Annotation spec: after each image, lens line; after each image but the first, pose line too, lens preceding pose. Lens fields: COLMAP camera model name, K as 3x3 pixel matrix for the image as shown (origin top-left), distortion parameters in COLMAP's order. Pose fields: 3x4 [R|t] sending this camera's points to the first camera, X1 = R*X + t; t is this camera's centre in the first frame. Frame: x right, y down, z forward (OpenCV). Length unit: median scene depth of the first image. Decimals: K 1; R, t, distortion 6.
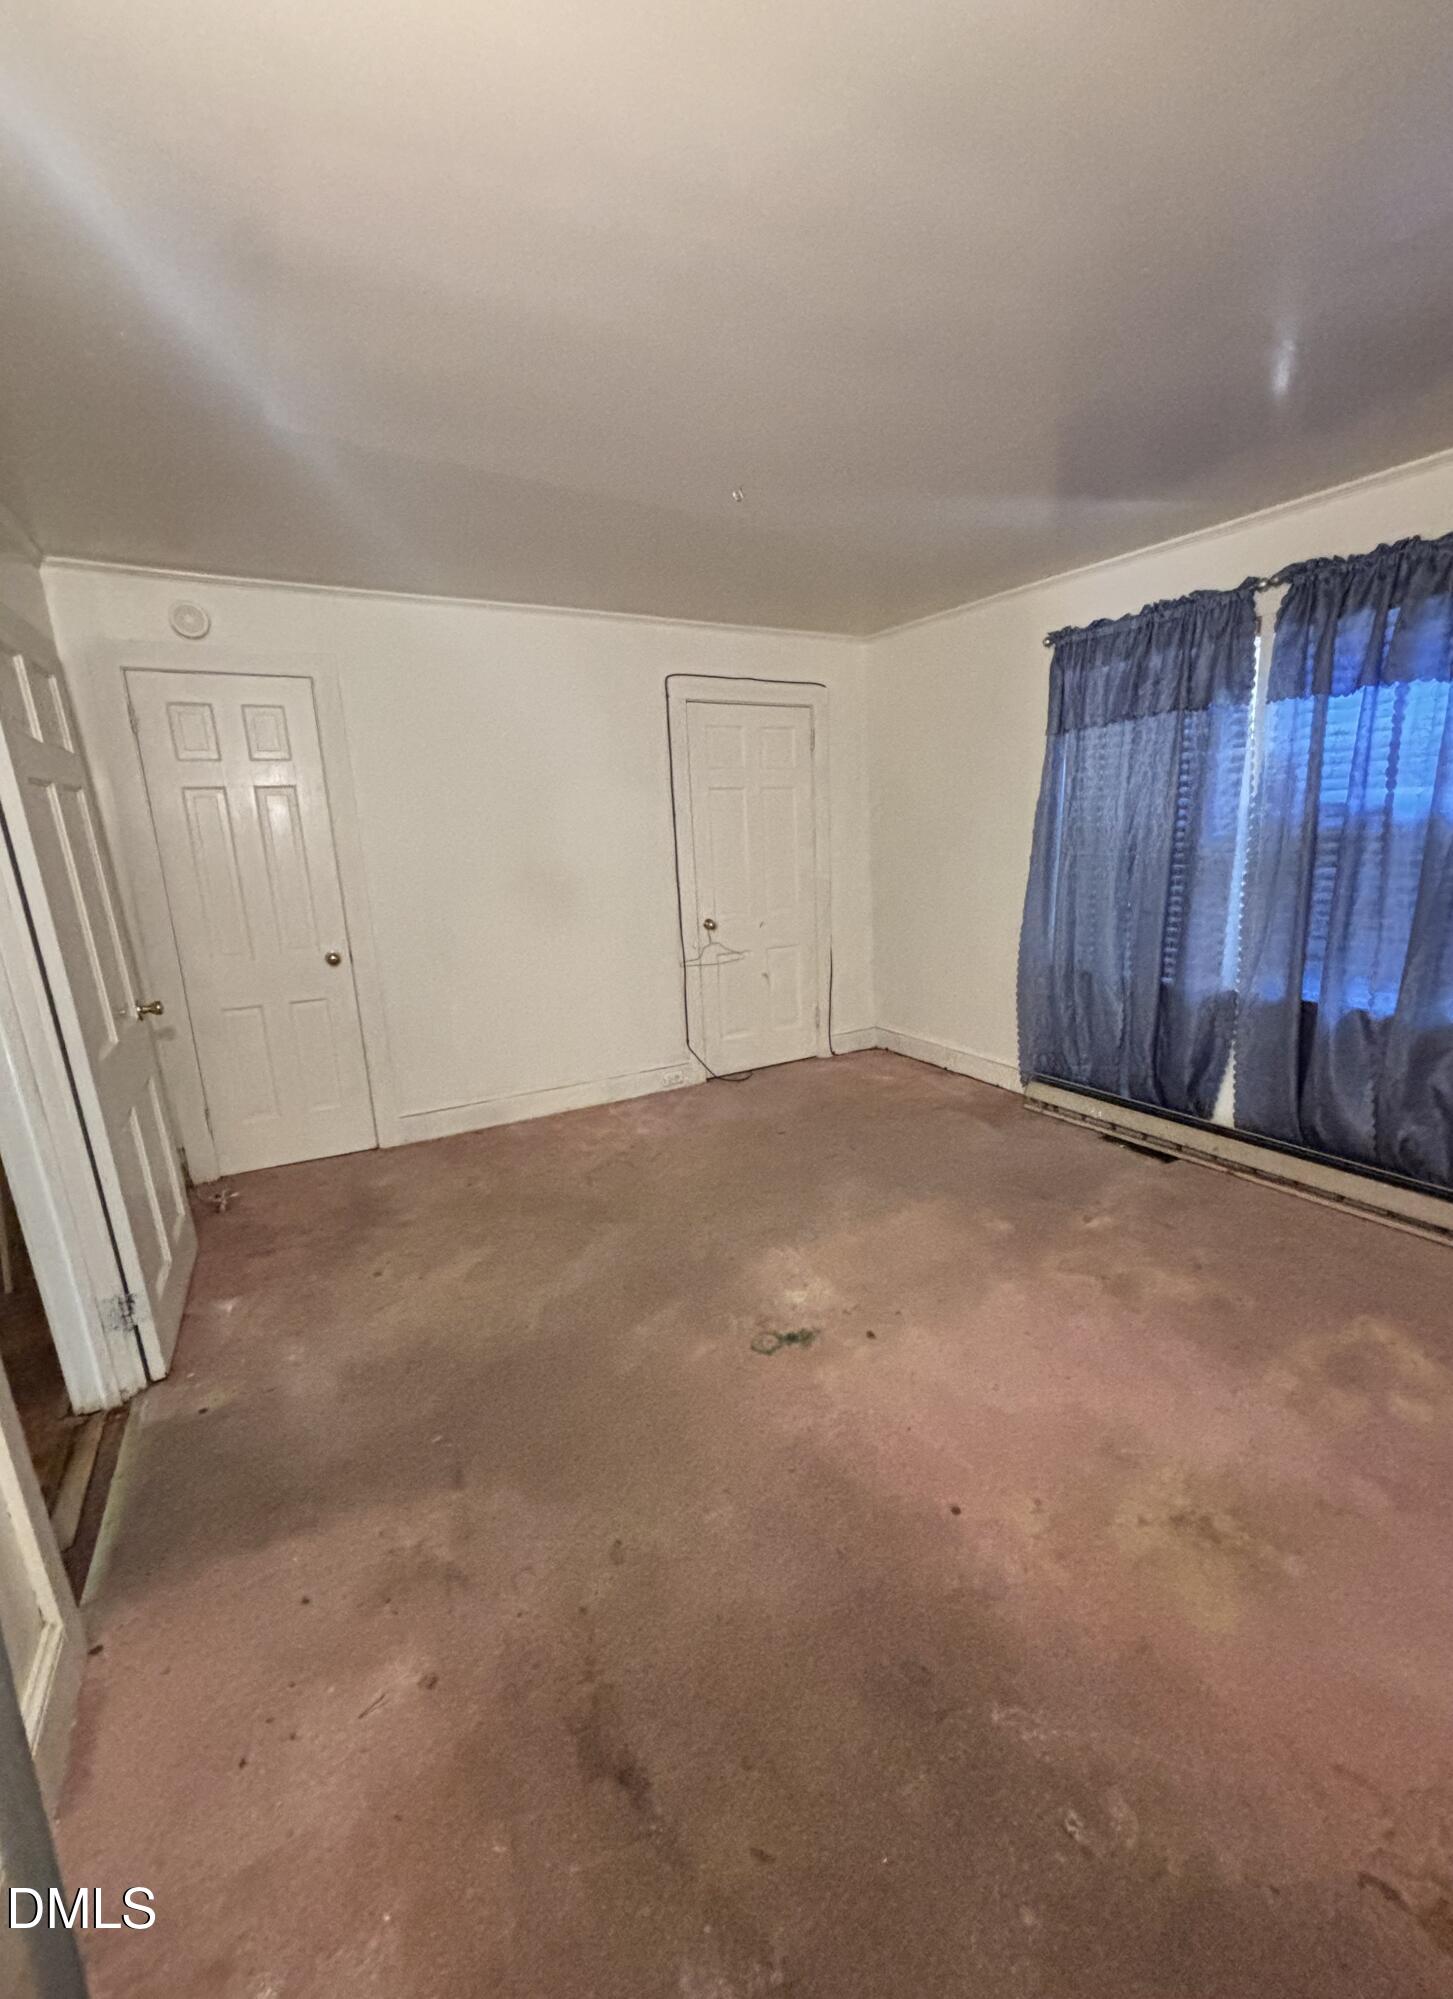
lens RADIAL K [[833.9, 0, 731.9], [0, 833.9, 988.3], [0, 0, 1]] dist [0.021968, -0.000089]
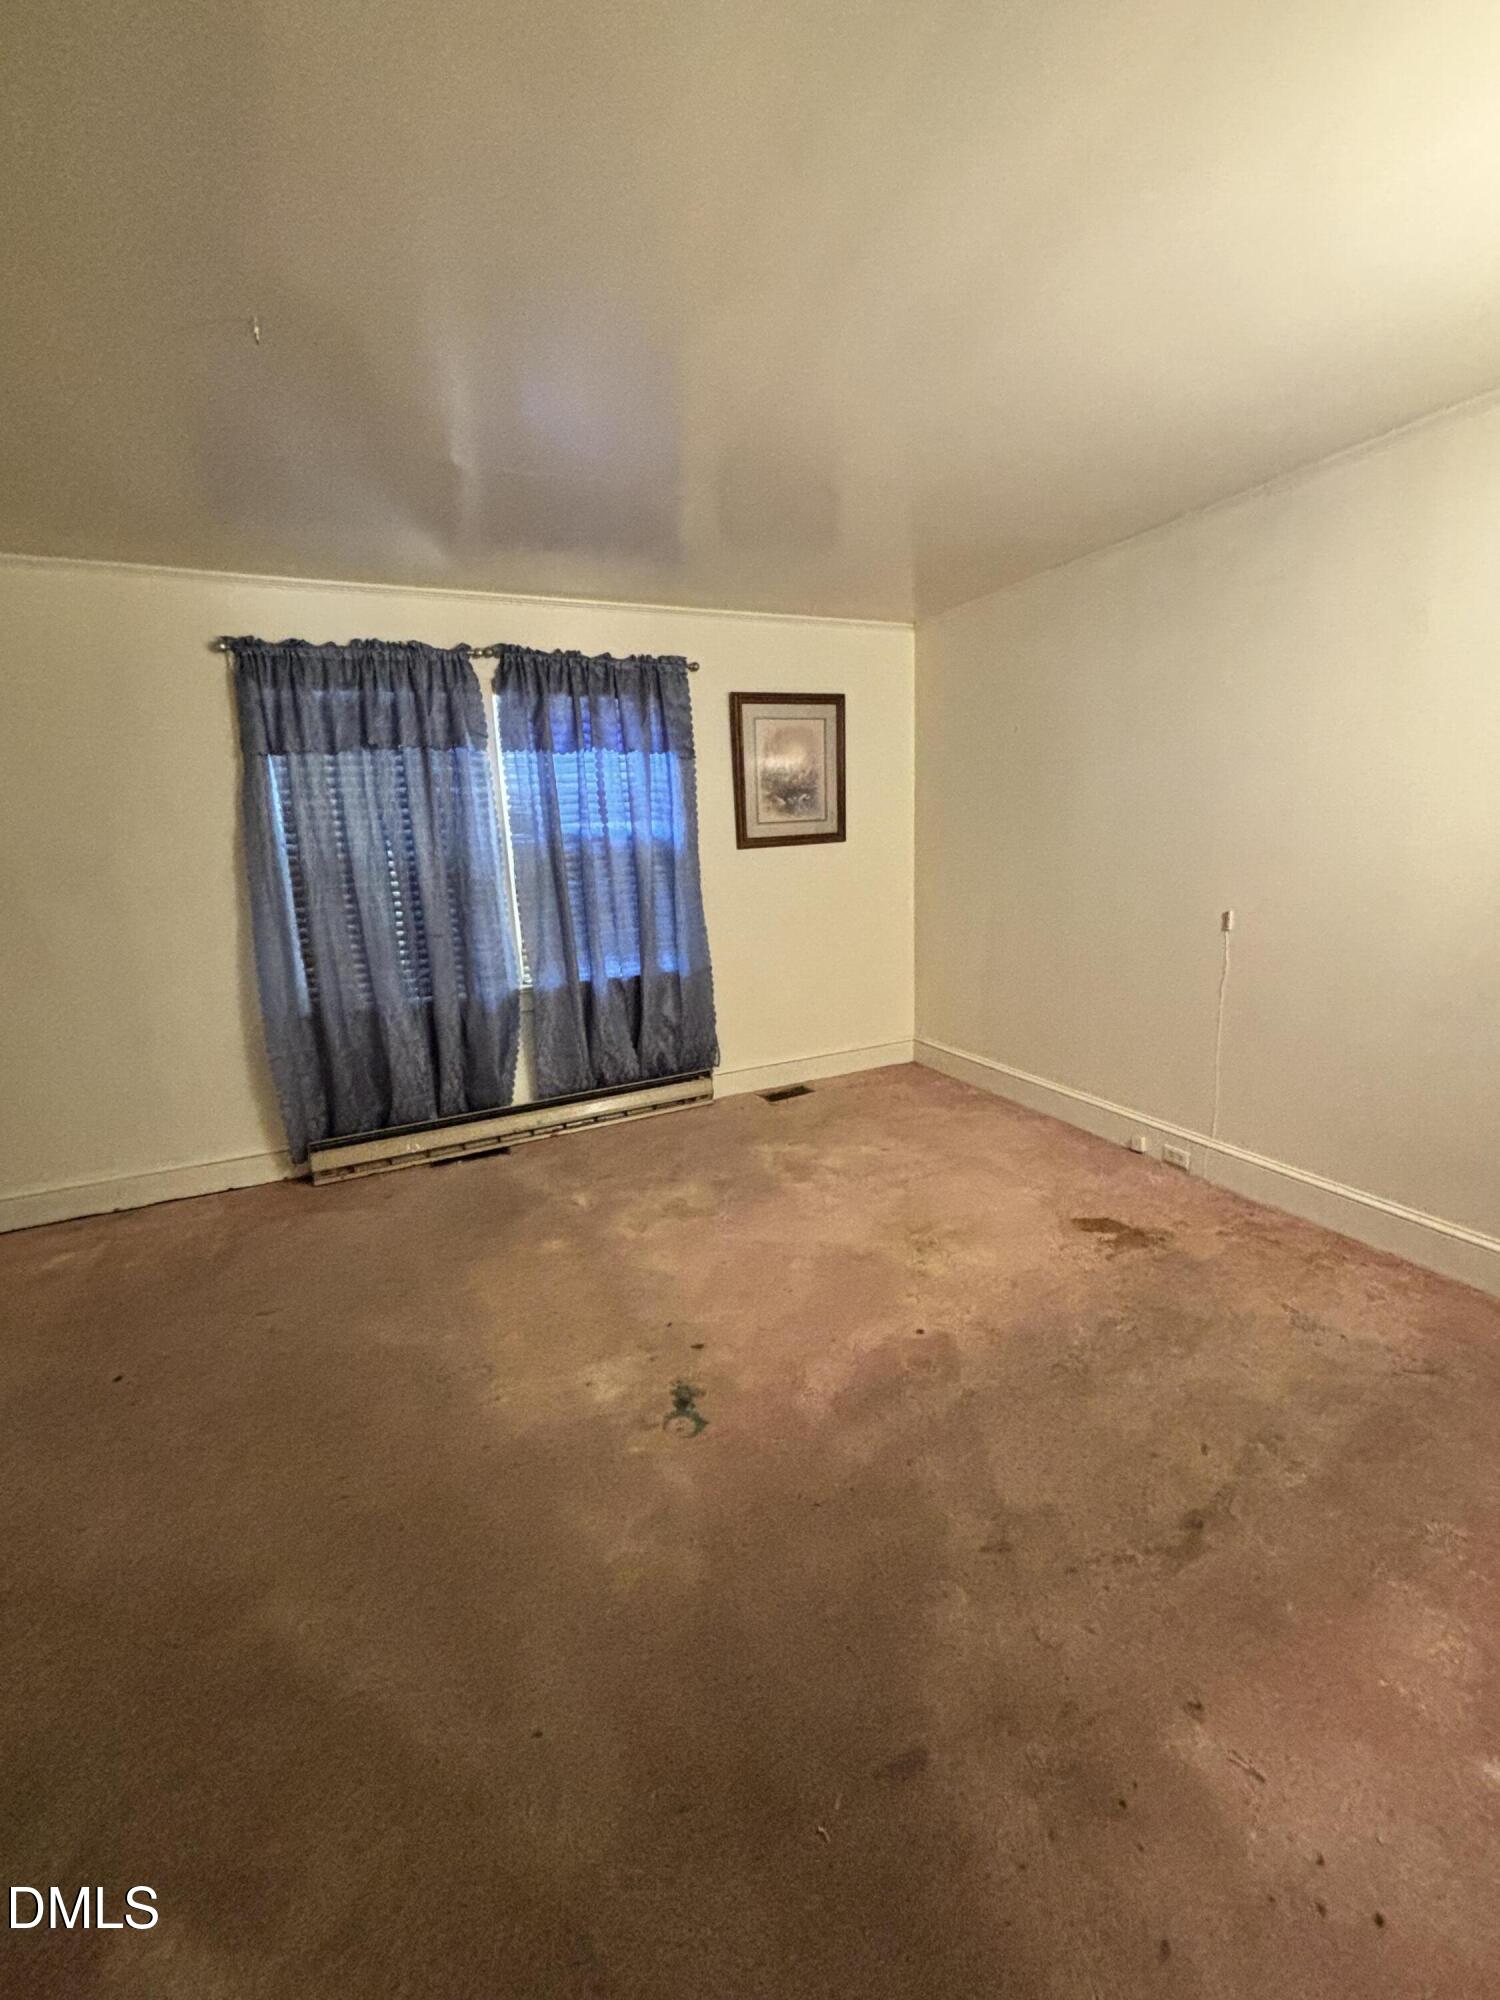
lens RADIAL K [[815.9, 0, 748.4], [0, 815.9, 1004.0], [0, 0, 1]] dist [-0.012866, 0.007430]
pose [[0.092779, -0.178568, 0.979544, -0.539775], [0.234963, 0.959929, 0.152737, -0.082072], [-0.967566, 0.215985, 0.131018, 0.565532]]
